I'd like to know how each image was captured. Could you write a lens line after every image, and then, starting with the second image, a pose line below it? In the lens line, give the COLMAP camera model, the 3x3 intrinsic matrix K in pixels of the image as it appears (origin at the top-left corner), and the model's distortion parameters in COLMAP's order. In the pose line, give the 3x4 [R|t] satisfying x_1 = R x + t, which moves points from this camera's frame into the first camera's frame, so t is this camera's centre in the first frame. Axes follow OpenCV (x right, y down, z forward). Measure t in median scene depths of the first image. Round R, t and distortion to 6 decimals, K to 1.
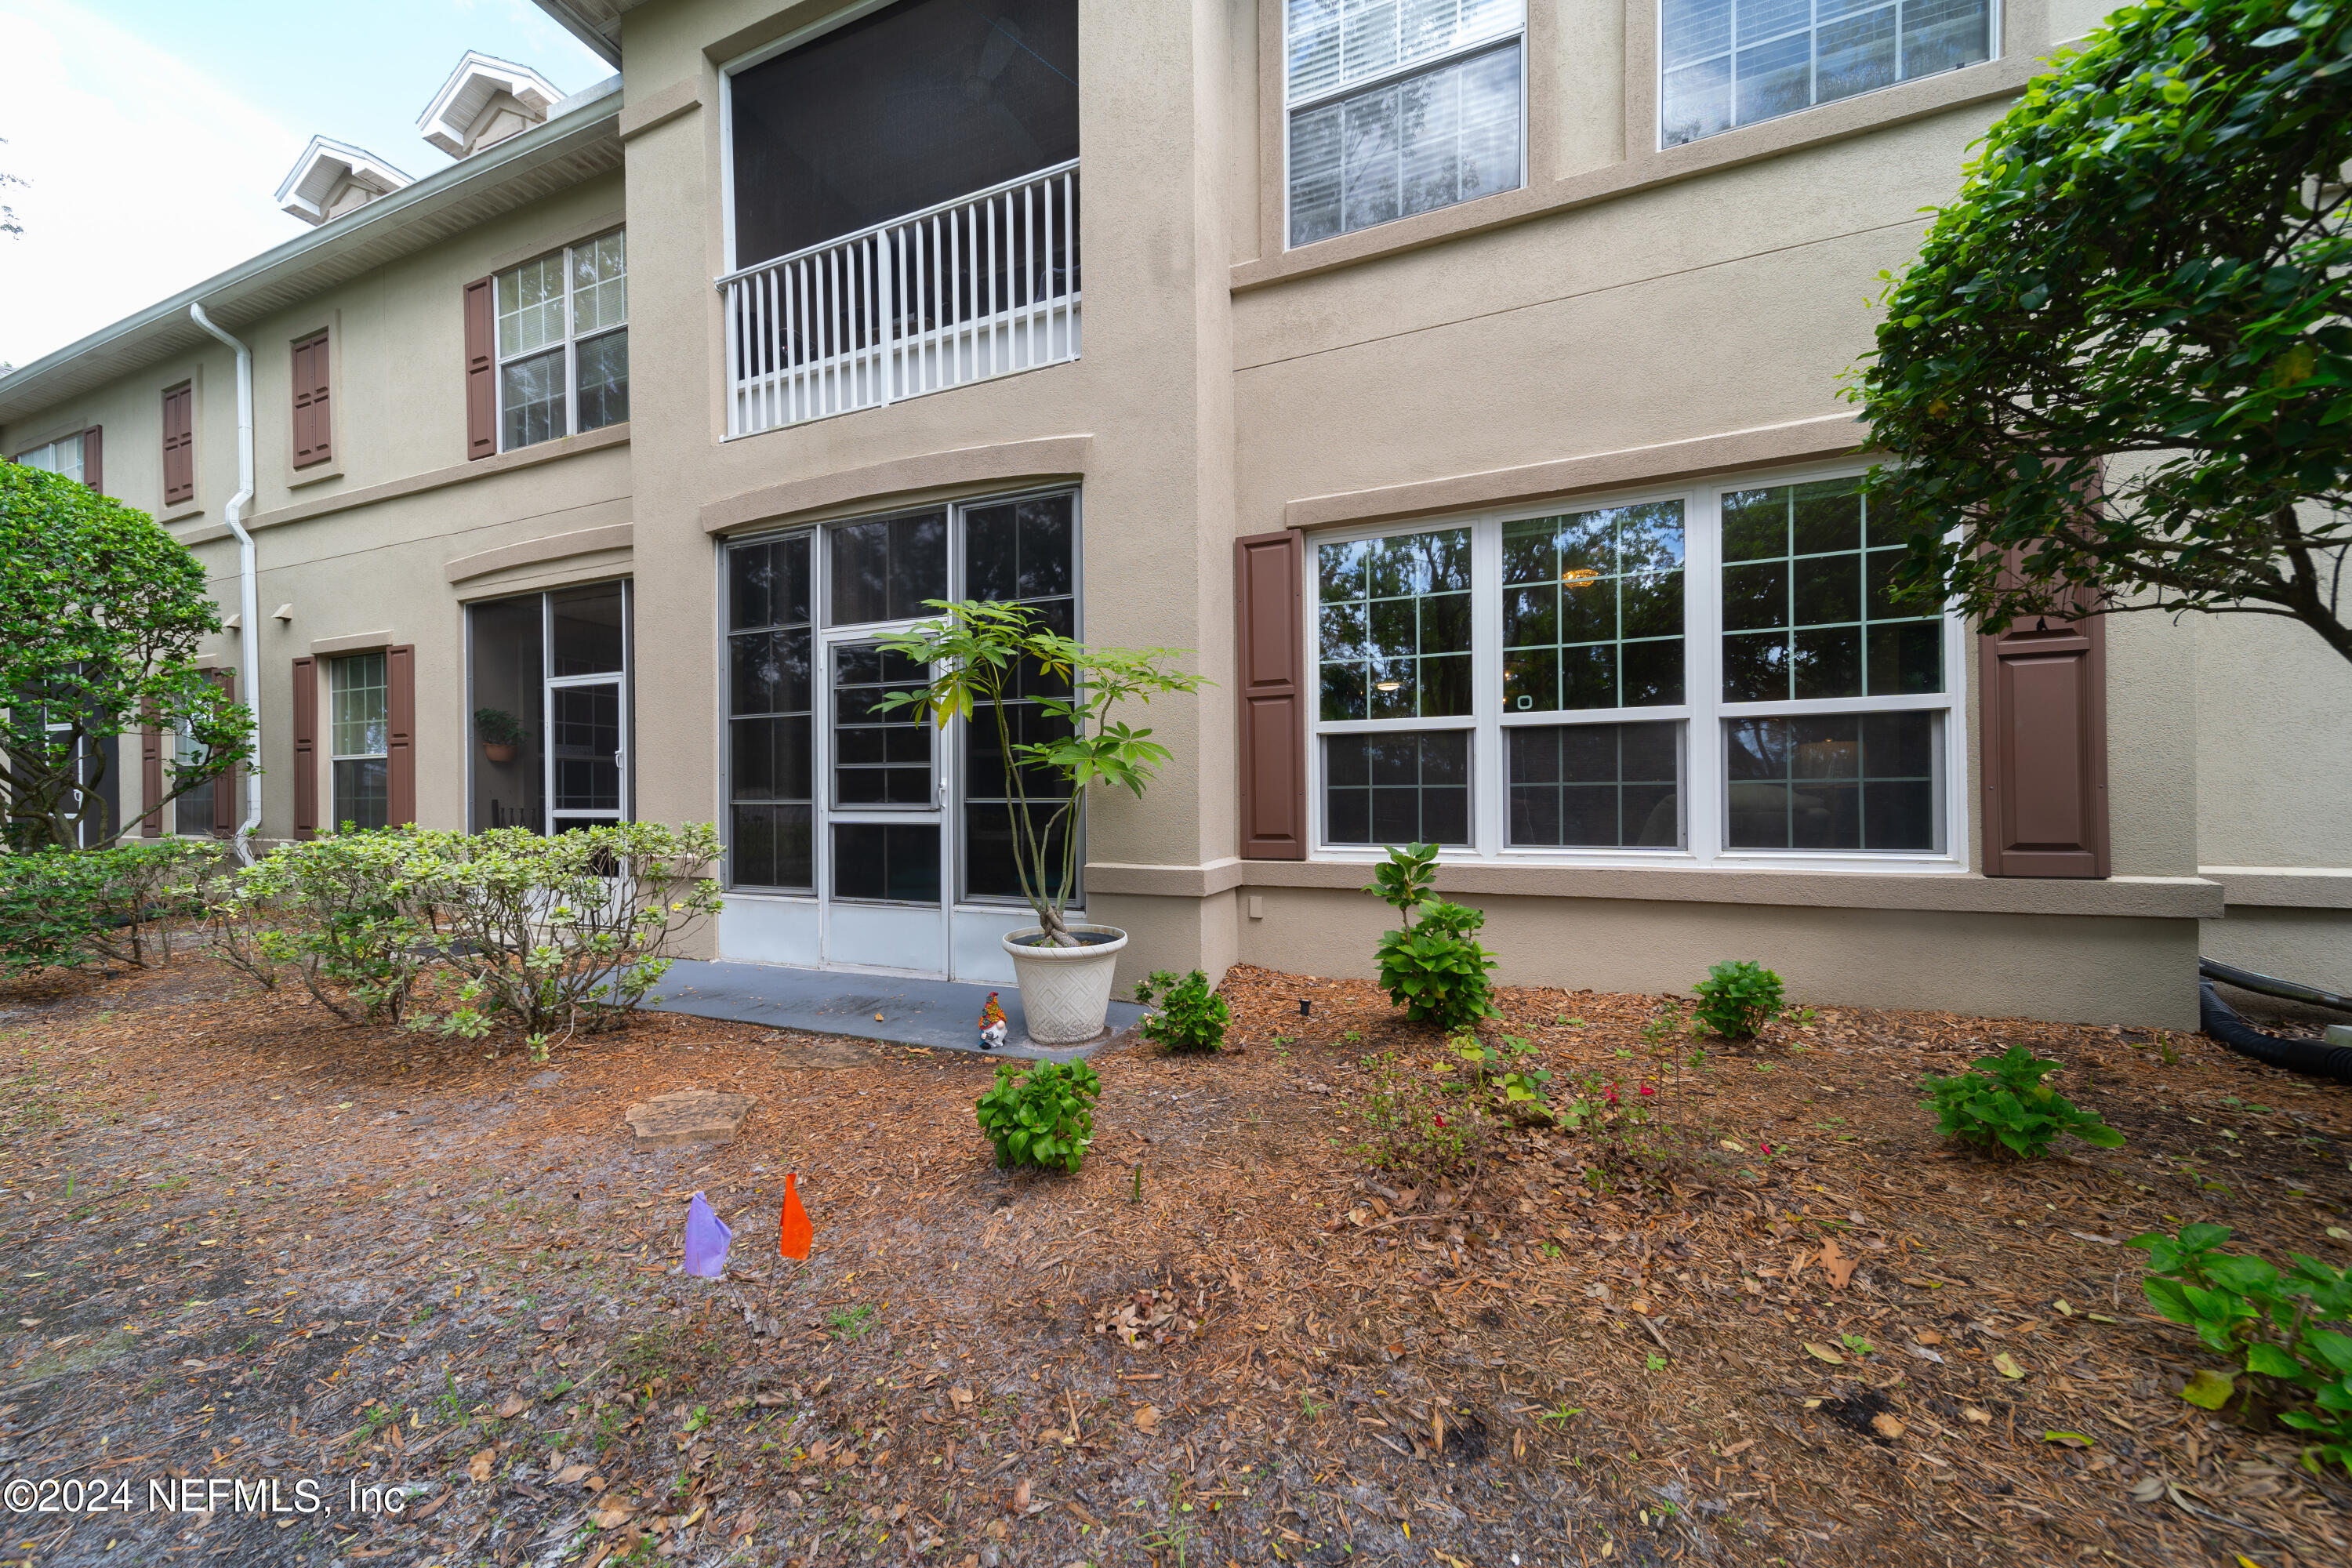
lens RADIAL K [[807.1, 0, 1183.6], [0, 807.1, 797.4], [0, 0, 1]] dist [0.011277, -0.003701]
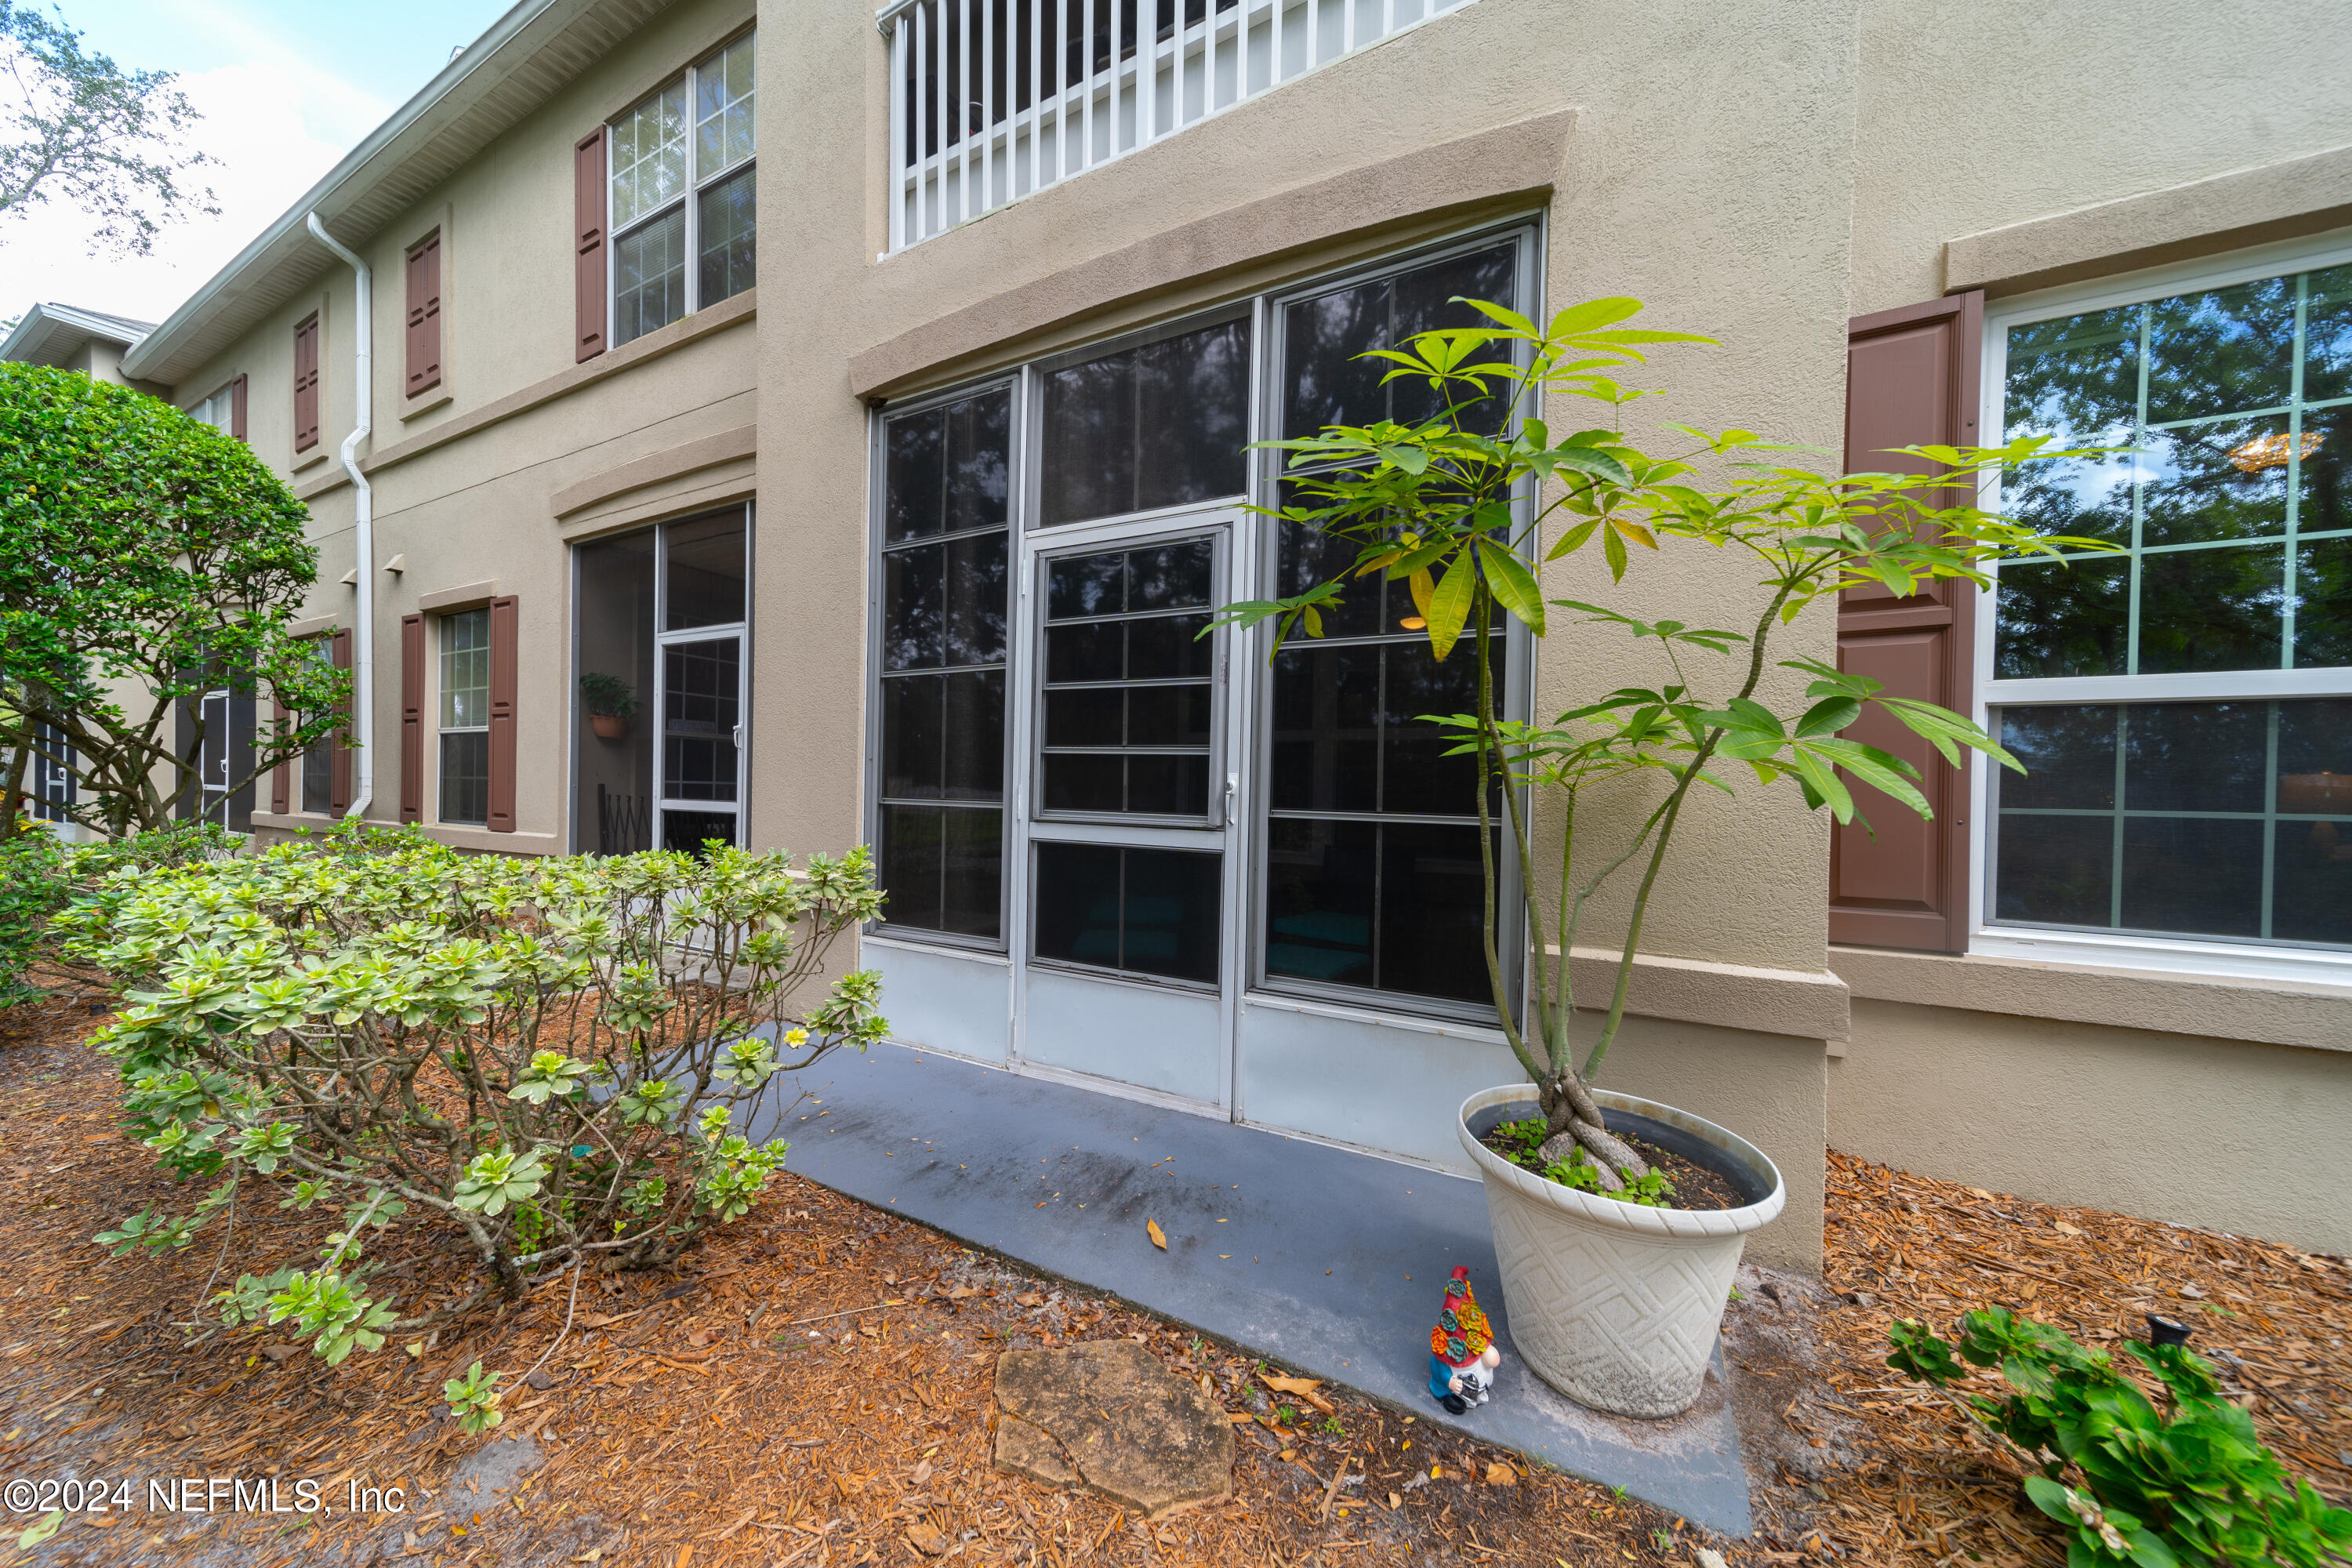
lens RADIAL K [[807.1, 0, 1183.6], [0, 807.1, 797.4], [0, 0, 1]] dist [0.011277, -0.003701]
pose [[0.991754, 0.028176, -0.125023, -0.185011], [-0.027330, 0.999591, 0.008471, -0.007463], [0.125211, -0.004984, 0.992118, 0.299424]]
